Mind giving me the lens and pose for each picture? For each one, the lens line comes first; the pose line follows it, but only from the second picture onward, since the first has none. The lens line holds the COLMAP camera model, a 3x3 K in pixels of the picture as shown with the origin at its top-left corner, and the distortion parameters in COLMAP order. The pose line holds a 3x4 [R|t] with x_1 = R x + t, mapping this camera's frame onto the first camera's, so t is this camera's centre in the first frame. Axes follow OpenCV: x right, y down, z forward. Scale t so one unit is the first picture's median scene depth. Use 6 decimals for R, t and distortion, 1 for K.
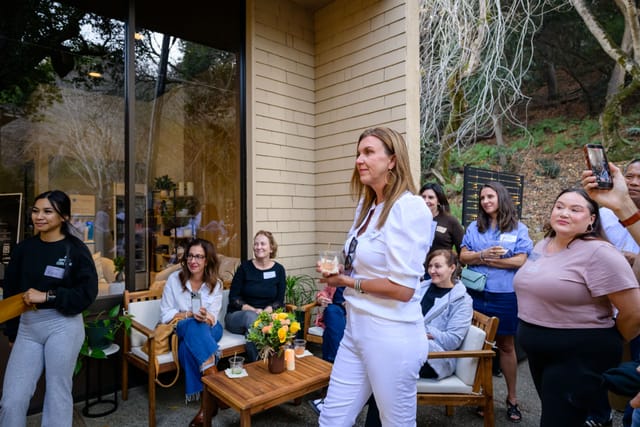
lens RADIAL K [[410.0, 0, 320.0], [0, 410.0, 213.5], [0, 0, 1]] dist [-0.000768, 0.001548]
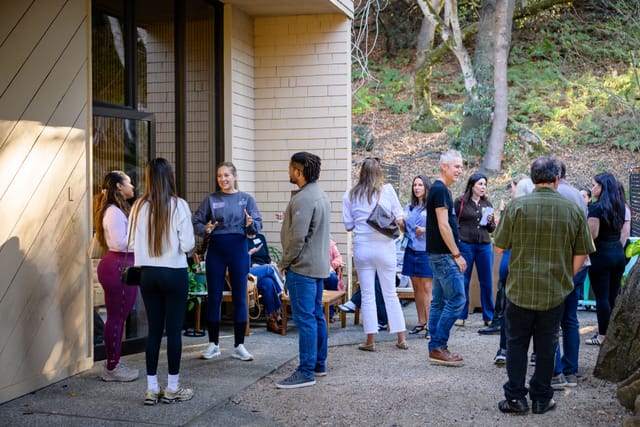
lens RADIAL K [[889.9, 0, 319.5], [0, 889.9, 199.7], [0, 0, 1]] dist [0.016107, 0.070196]
pose [[0.849670, -0.000460, 0.527315, -0.539519], [-0.007117, 0.999899, 0.012341, -0.010118], [-0.527267, -0.014239, 0.849580, -0.555803]]
